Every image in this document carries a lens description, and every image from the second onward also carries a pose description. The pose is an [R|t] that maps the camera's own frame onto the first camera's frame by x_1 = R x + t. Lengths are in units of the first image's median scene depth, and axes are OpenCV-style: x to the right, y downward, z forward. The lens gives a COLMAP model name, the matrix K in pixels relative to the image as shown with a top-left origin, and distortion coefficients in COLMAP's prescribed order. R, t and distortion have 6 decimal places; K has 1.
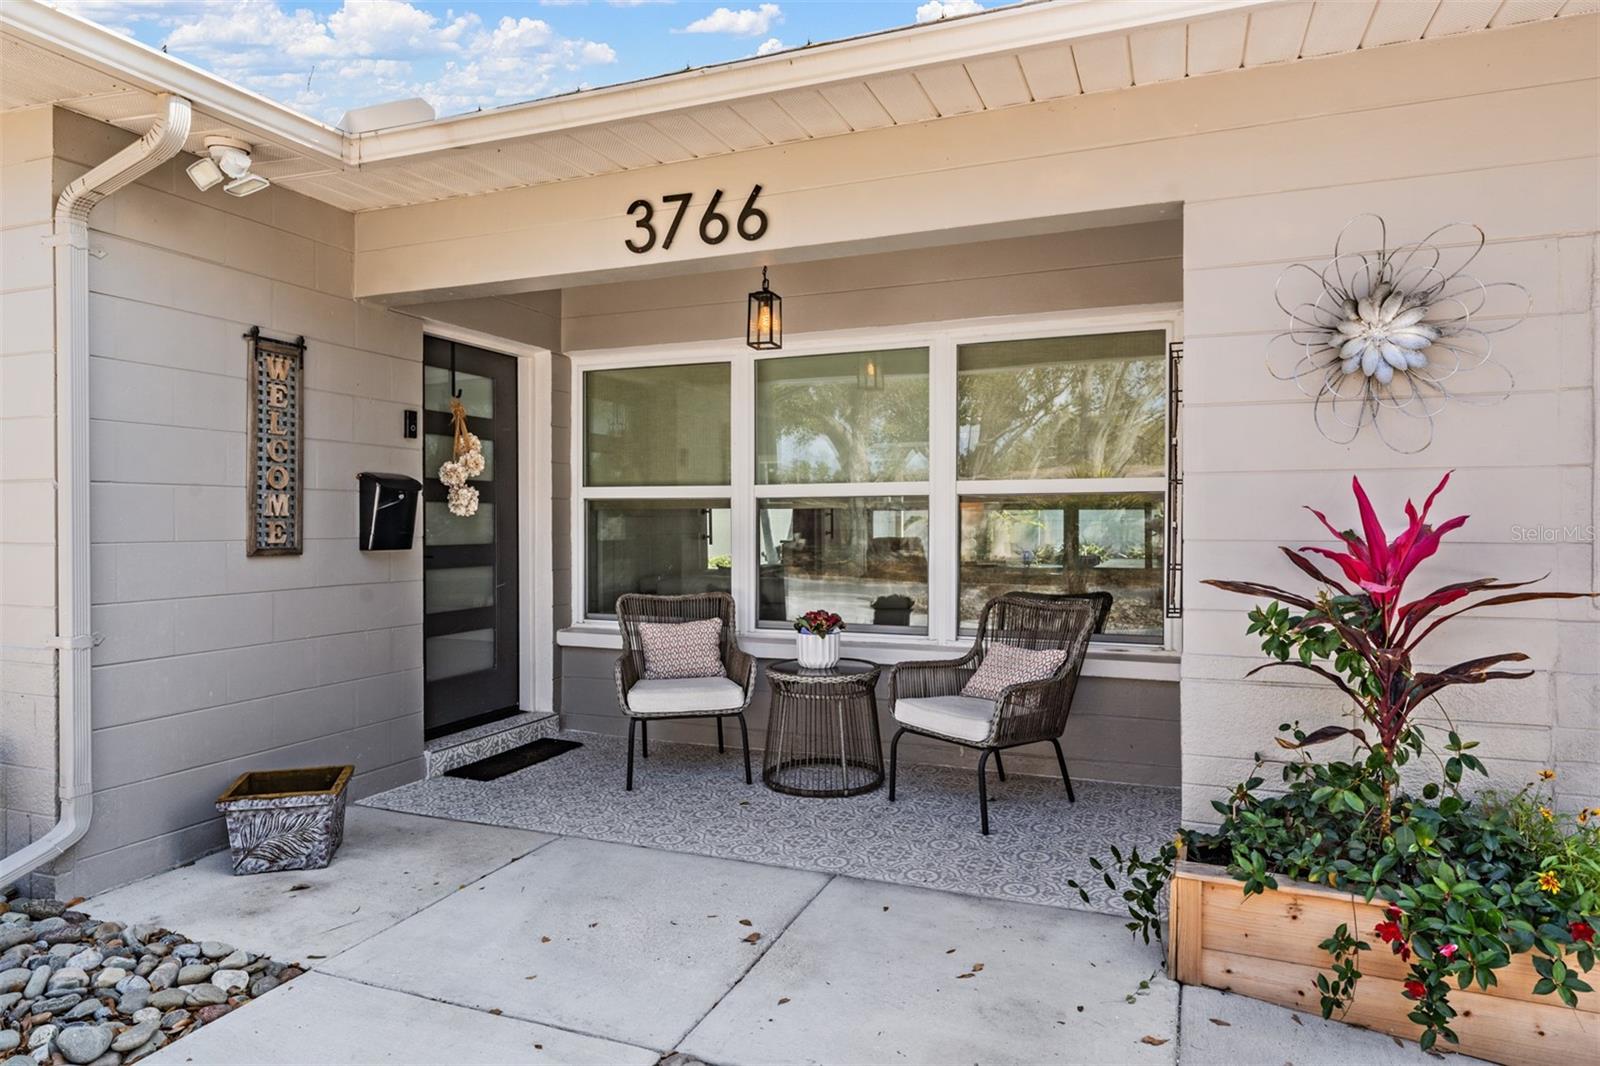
lens RADIAL K [[970.7, 0, 798.7], [0, 970.7, 533.6], [0, 0, 1]] dist [-0.008814, -0.002083]
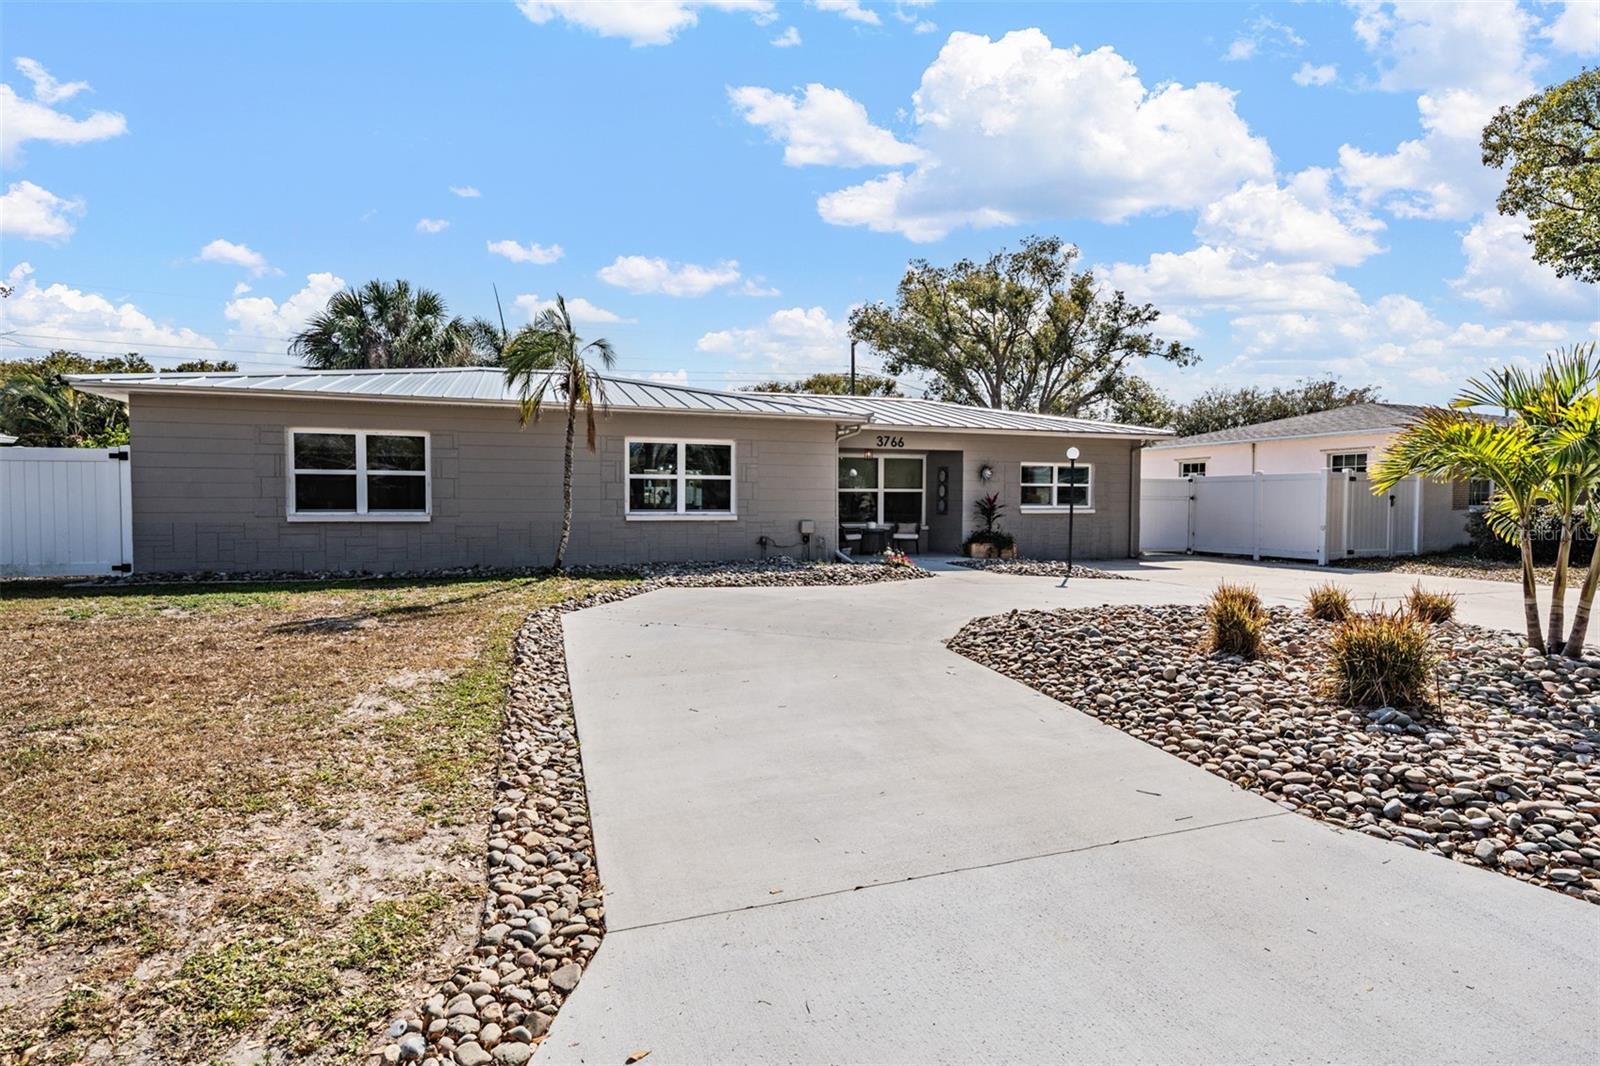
lens RADIAL K [[807.2, 0, 801.7], [0, 807.2, 532.9], [0, 0, 1]] dist [-0.000214, -0.000181]
pose [[0.745949, -0.023187, 0.665600, -2.957753], [0.005348, 0.999570, 0.028828, 0.045846], [-0.665982, -0.017944, 0.745752, -1.734980]]
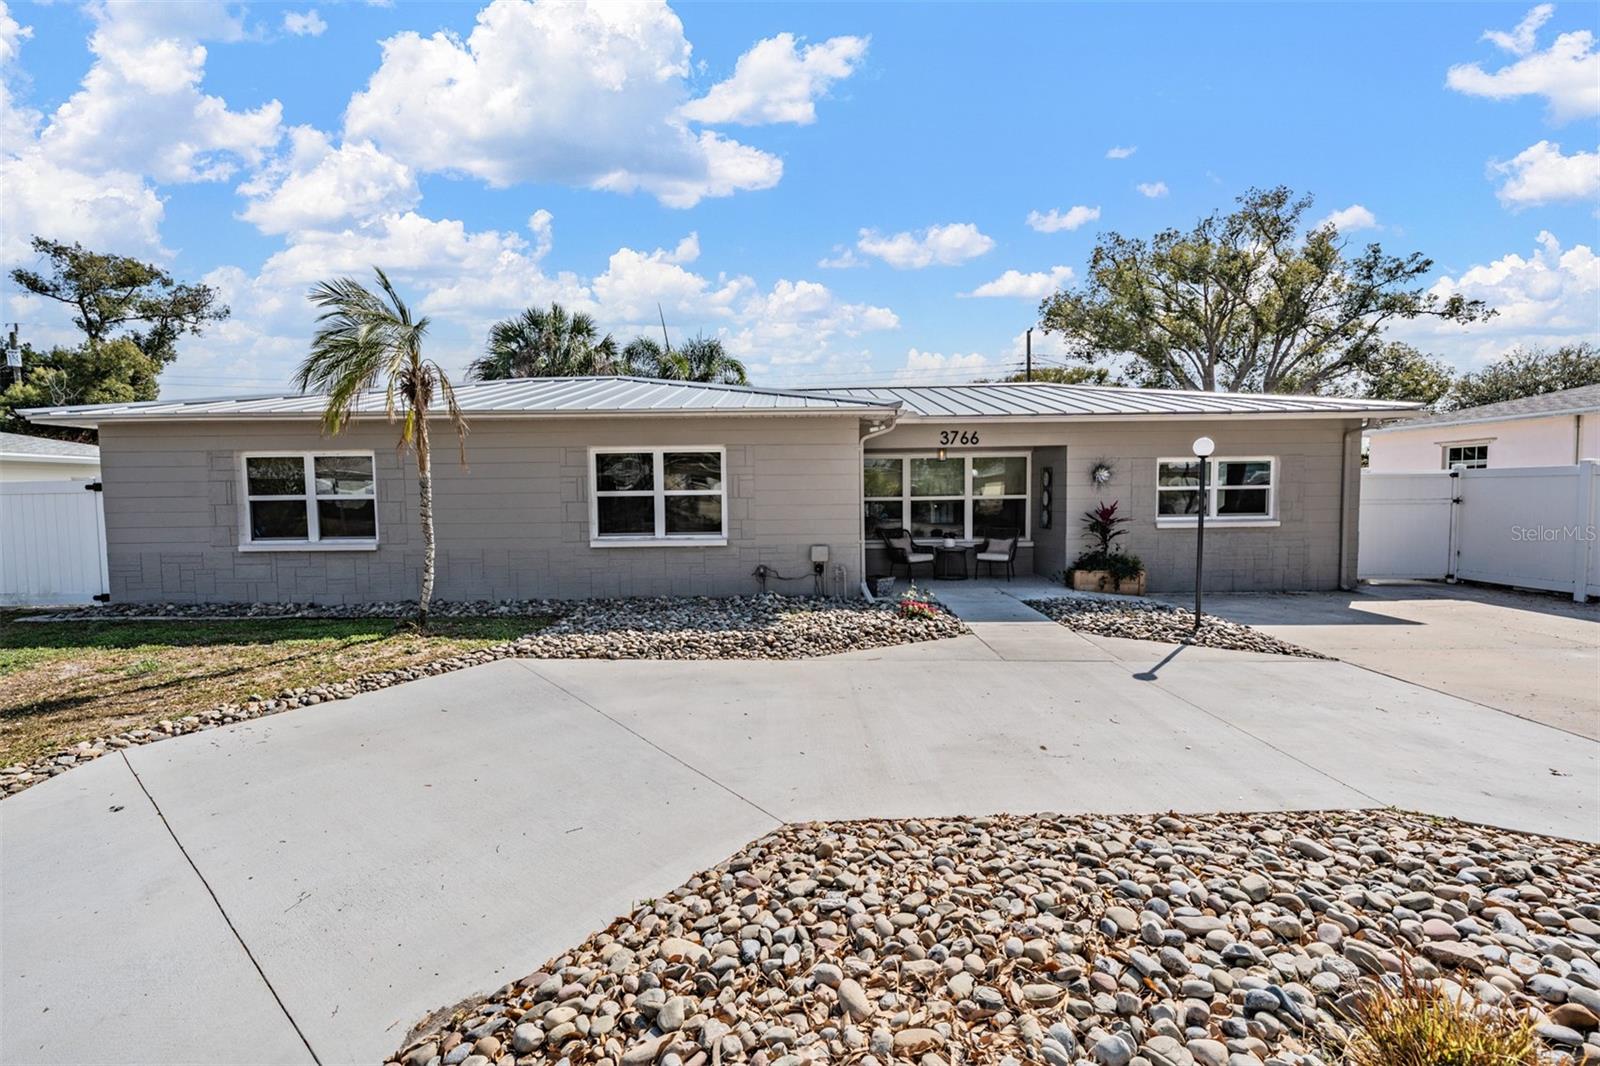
lens RADIAL K [[692.2, 0, 801.4], [0, 692.2, 530.5], [0, 0, 1]] dist [0.000549, 0.001058]
pose [[0.921784, -0.033821, 0.386225, -1.611525], [0.018020, 0.998849, 0.044461, -0.057506], [-0.387284, -0.034024, 0.921332, -1.275739]]
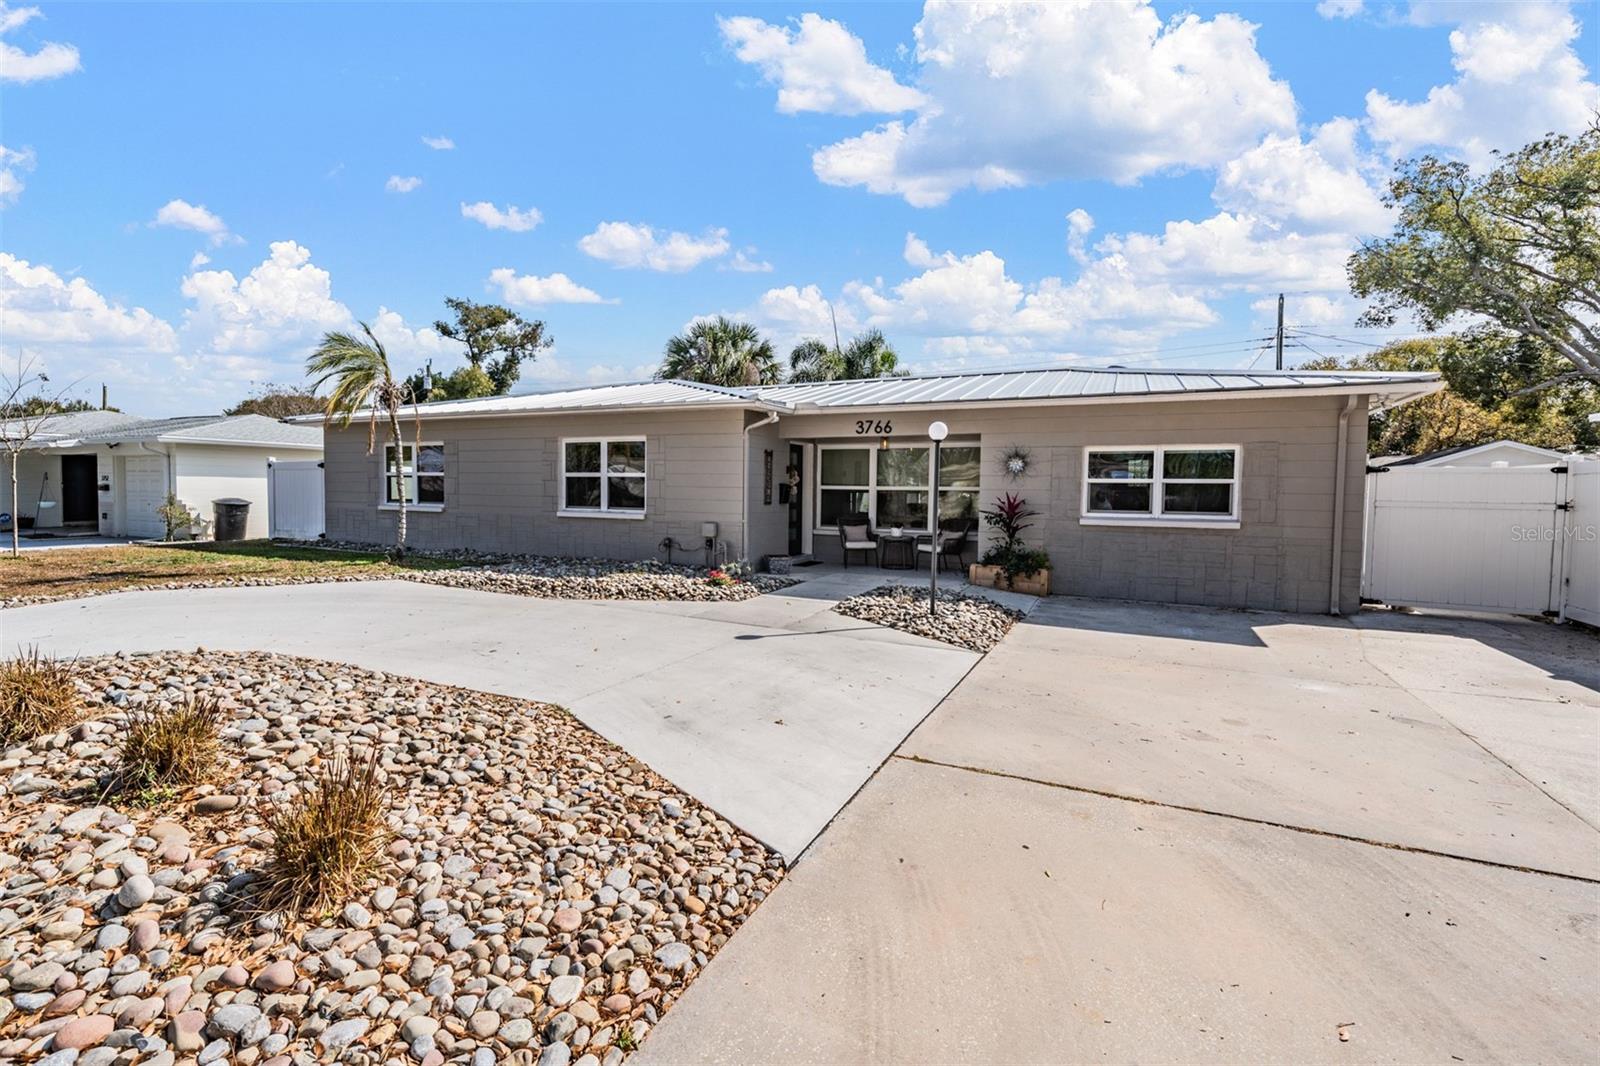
lens RADIAL K [[720.9, 0, 796.8], [0, 720.9, 531.5], [0, 0, 1]] dist [0.001454, -0.000008]
pose [[0.998163, 0.017808, -0.057912, -0.213351], [-0.015462, 0.999051, 0.040707, 0.011442], [0.058582, -0.039737, 0.997491, -1.868354]]
